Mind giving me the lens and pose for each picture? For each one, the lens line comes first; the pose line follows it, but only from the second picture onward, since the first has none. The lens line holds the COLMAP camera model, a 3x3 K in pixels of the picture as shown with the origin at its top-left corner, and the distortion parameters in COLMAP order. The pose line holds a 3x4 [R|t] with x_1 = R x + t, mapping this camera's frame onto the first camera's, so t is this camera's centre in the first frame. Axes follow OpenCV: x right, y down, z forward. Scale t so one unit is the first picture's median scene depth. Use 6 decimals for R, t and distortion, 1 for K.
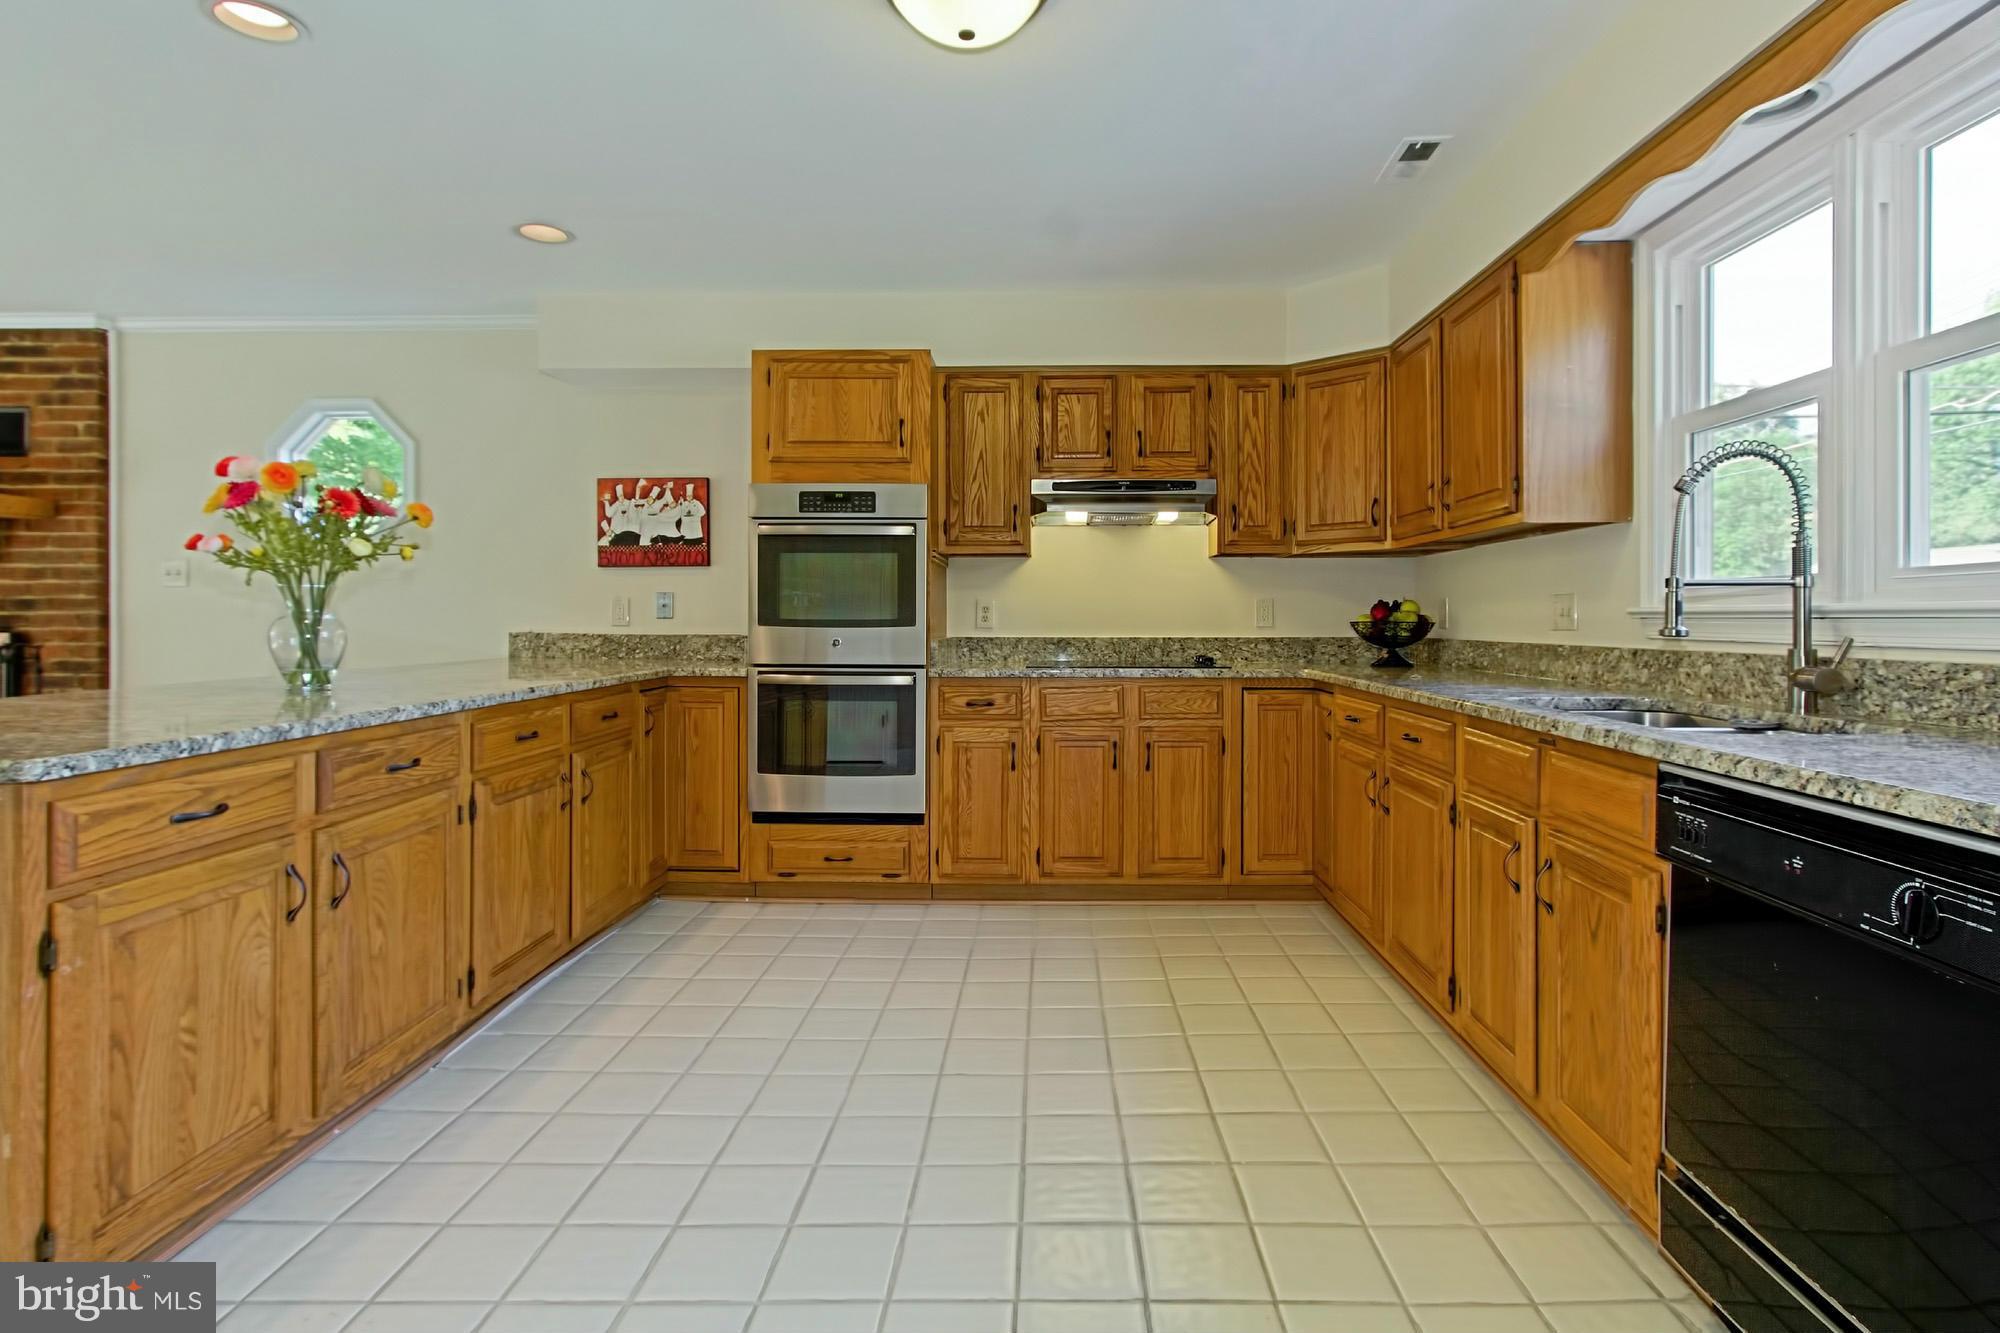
lens RADIAL K [[929.8, 0, 1068.6], [0, 929.8, 619.0], [0, 0, 1]] dist [-0.002594, 0.005143]
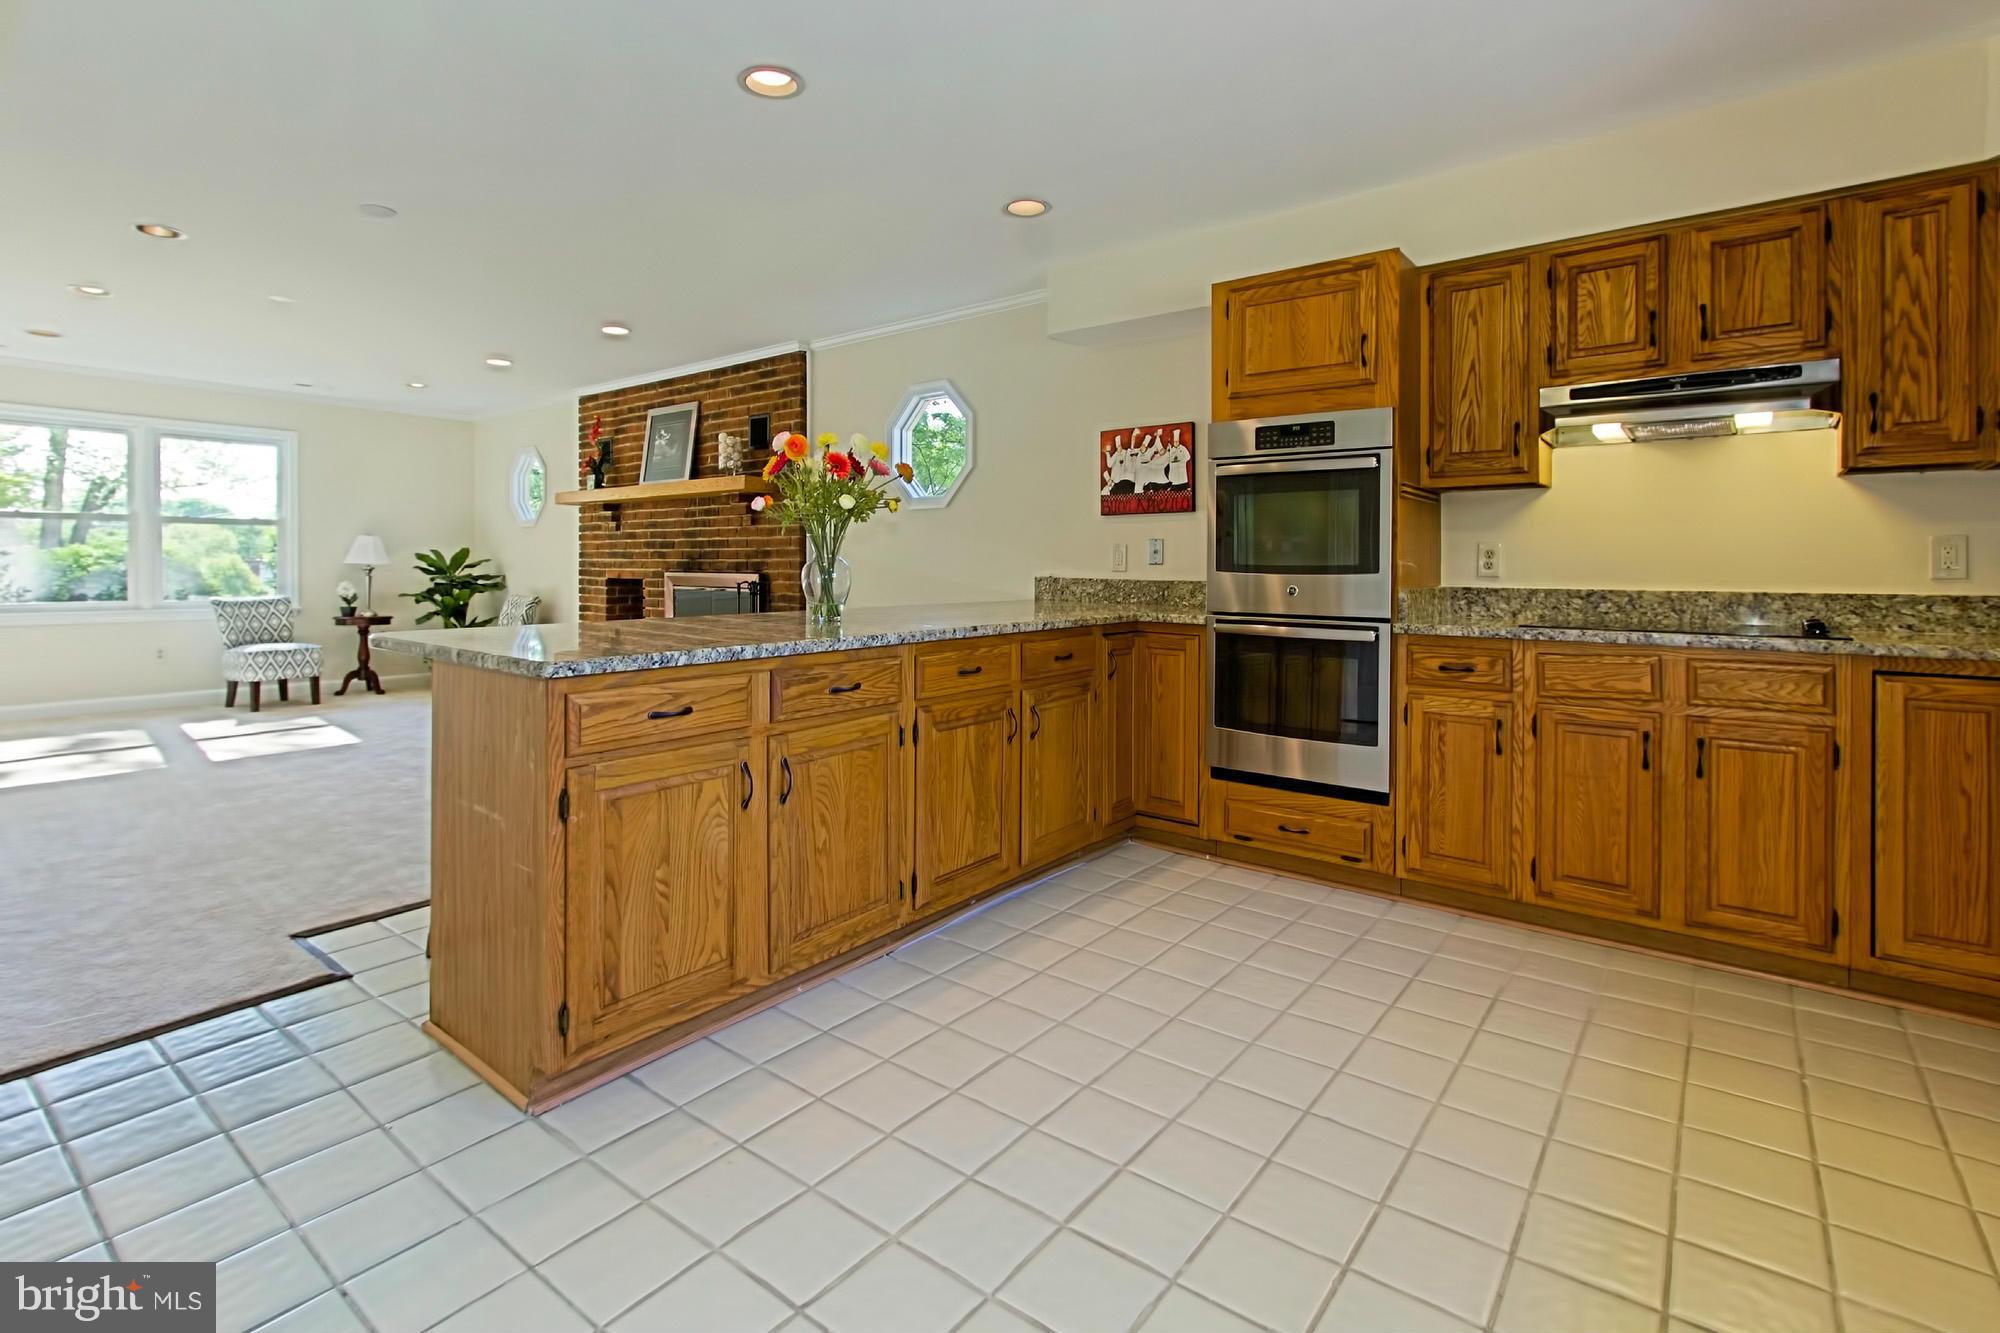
lens RADIAL K [[963.5, 0, 1070.8], [0, 963.5, 566.3], [0, 0, 1]] dist [-0.002752, 0.013986]
pose [[0.809851, 0.002665, -0.586629, 0.126376], [-0.003923, 0.999992, -0.000873, 0.003156], [0.586622, 0.003008, 0.809855, 0.113286]]
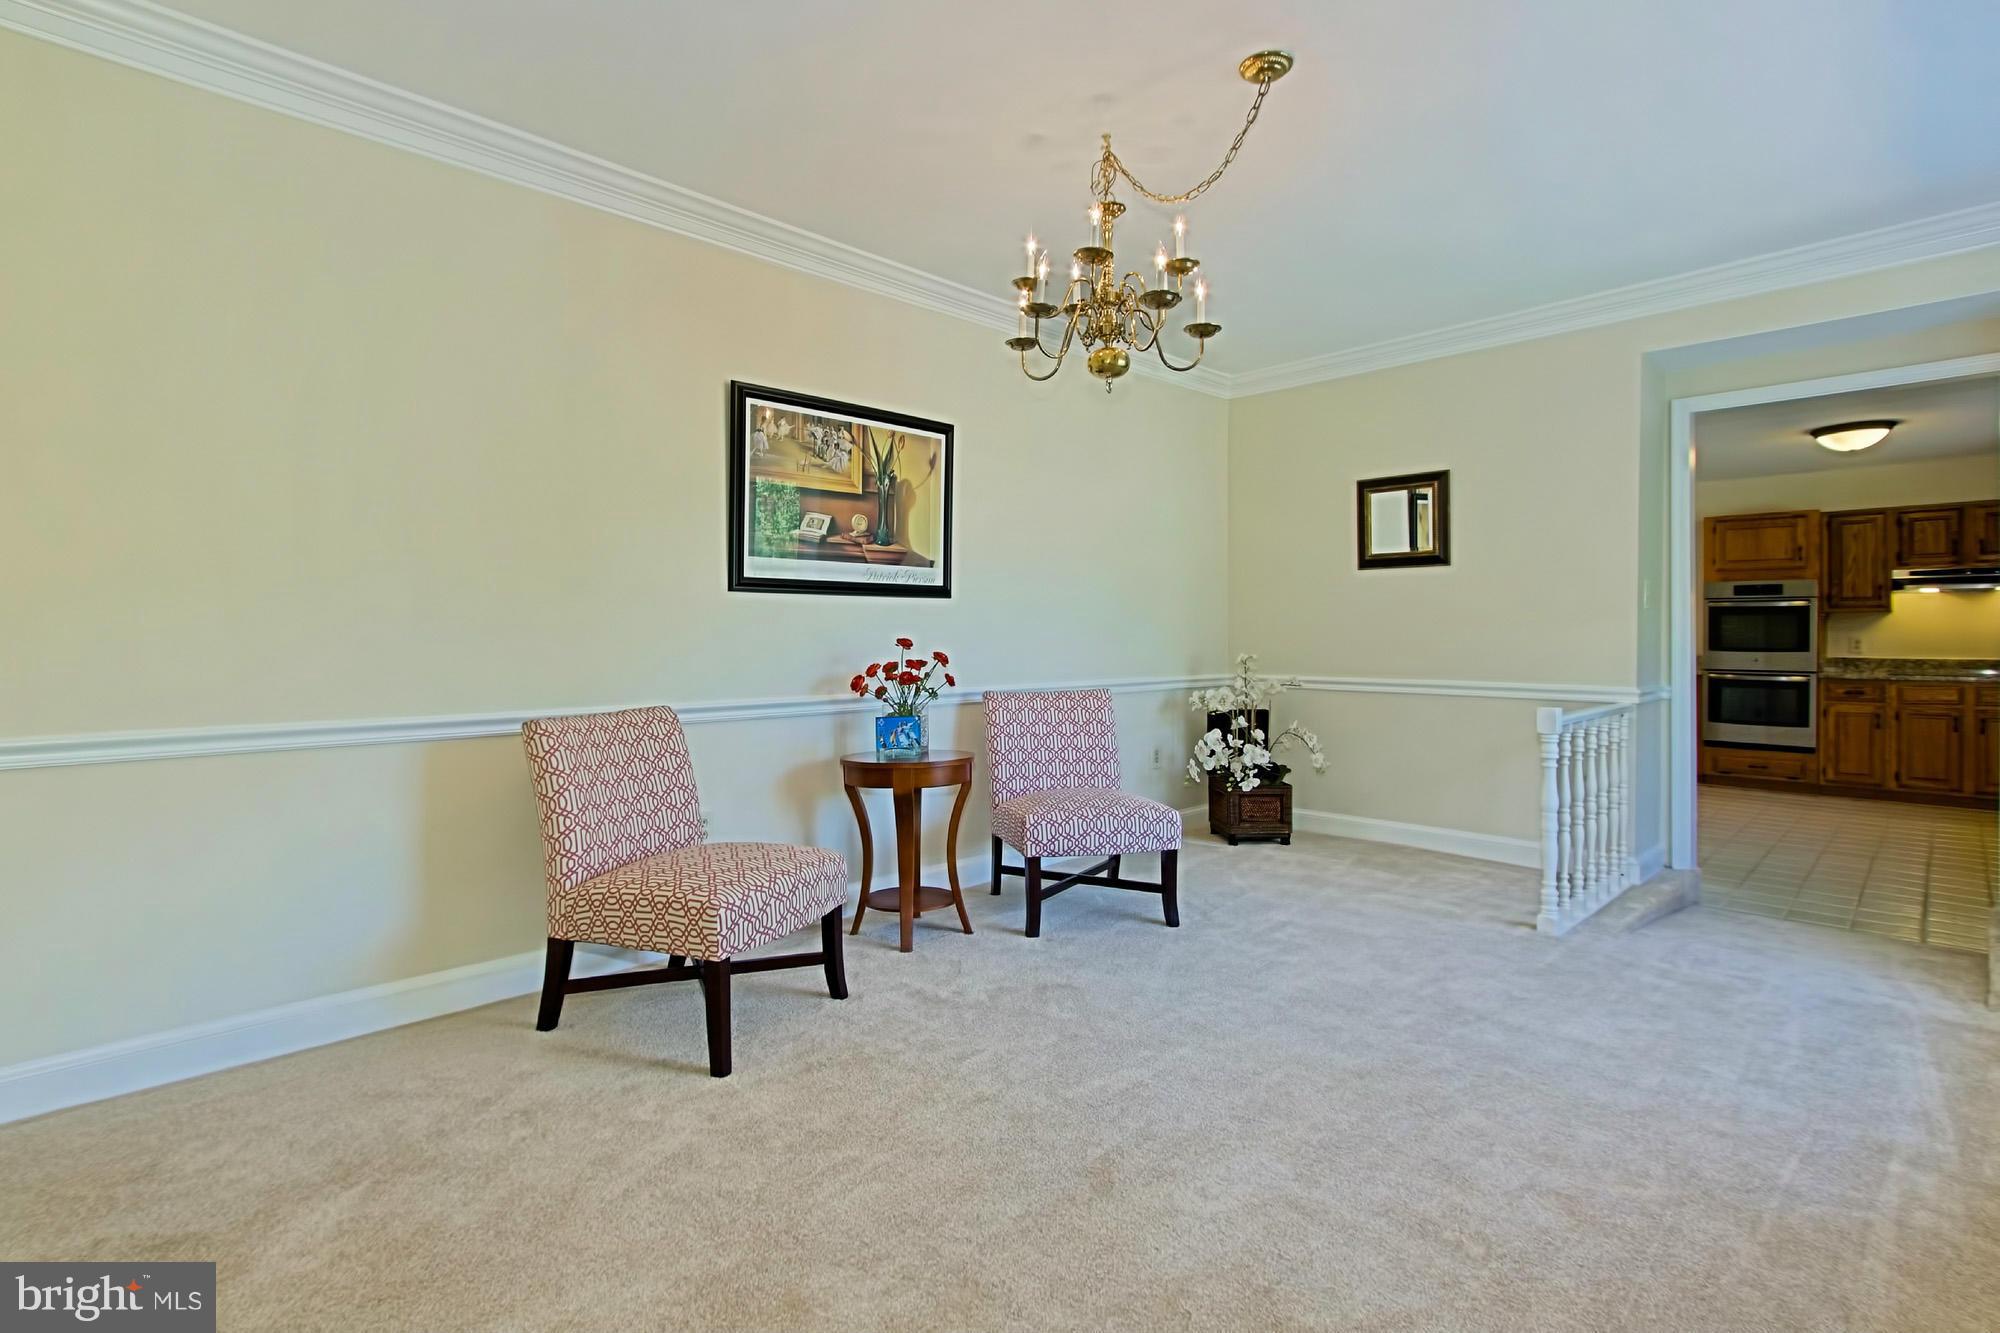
lens RADIAL K [[942.6, 0, 981.0], [0, 942.6, 633.5], [0, 0, 1]] dist [0.001254, 0.001168]
pose [[0.675524, 0.000580, -0.737338, 0.123022], [0.000087, 1.000000, 0.000867, -0.032776], [0.737338, -0.000650, 0.675524, -1.631073]]
